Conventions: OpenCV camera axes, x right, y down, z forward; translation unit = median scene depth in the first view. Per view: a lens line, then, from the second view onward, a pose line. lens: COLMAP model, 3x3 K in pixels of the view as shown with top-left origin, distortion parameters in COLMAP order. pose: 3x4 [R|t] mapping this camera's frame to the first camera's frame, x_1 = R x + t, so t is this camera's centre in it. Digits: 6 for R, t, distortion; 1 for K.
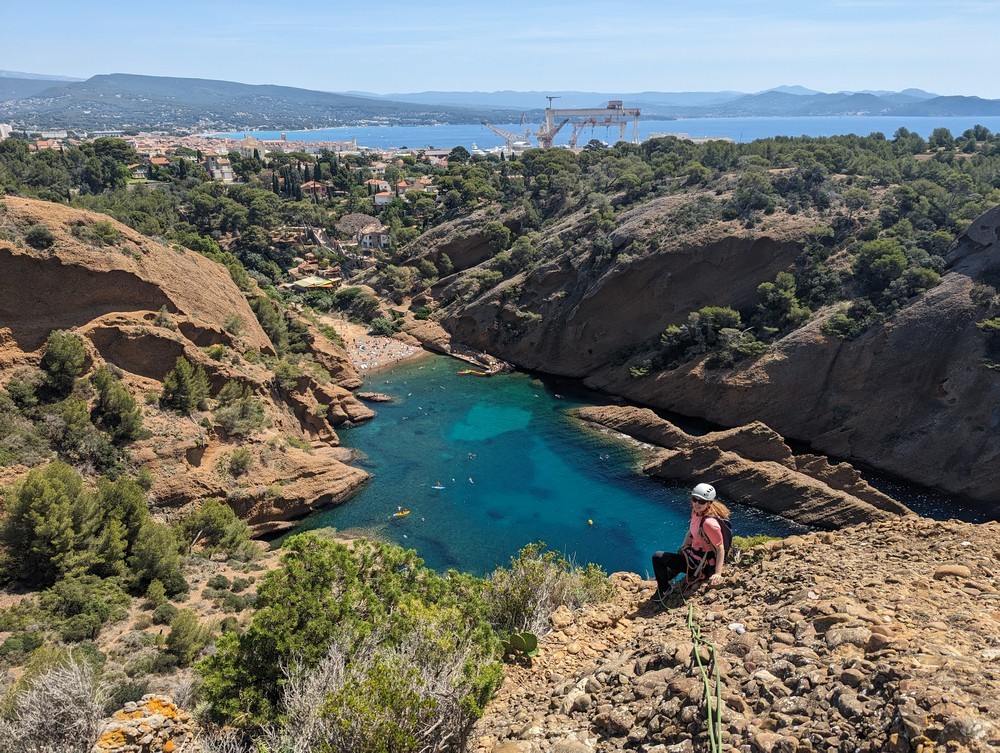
lens RADIAL K [[747.5, 0, 500.0], [0, 747.5, 376.5], [0, 0, 1]] dist [0.003615, -0.001440]
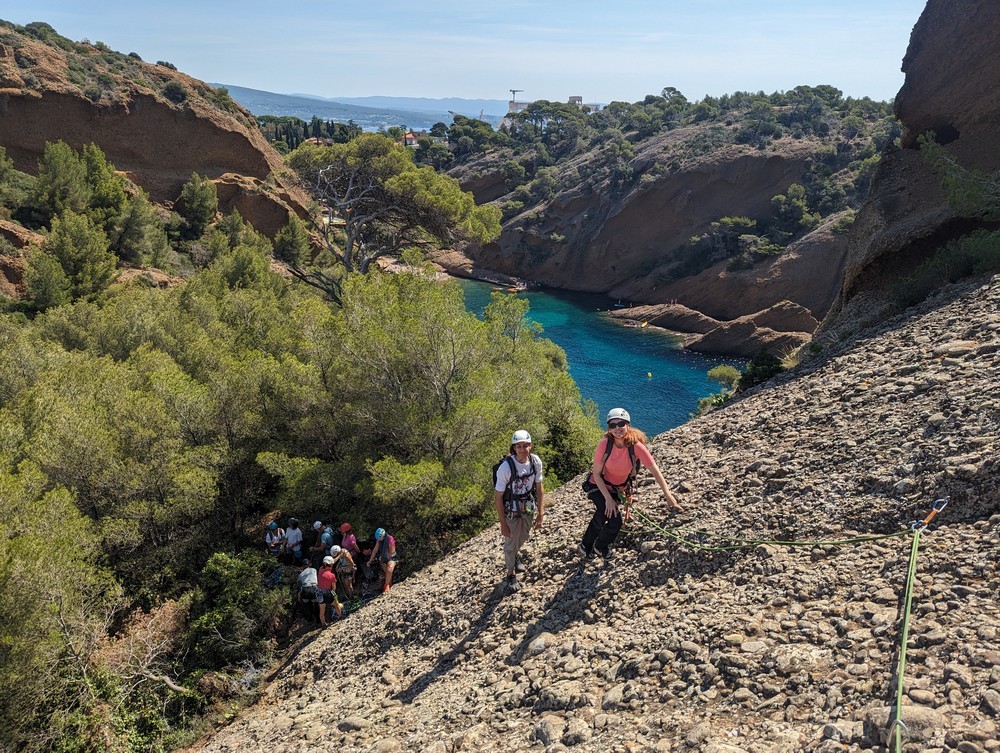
lens RADIAL K [[747.5, 0, 500.0], [0, 747.5, 376.5], [0, 0, 1]] dist [0.003615, -0.001440]
pose [[0.997100, -0.002975, 0.076045, -0.134364], [0.003990, 0.999905, -0.013204, 0.146766], [-0.075999, 0.013469, 0.997017, -0.071962]]
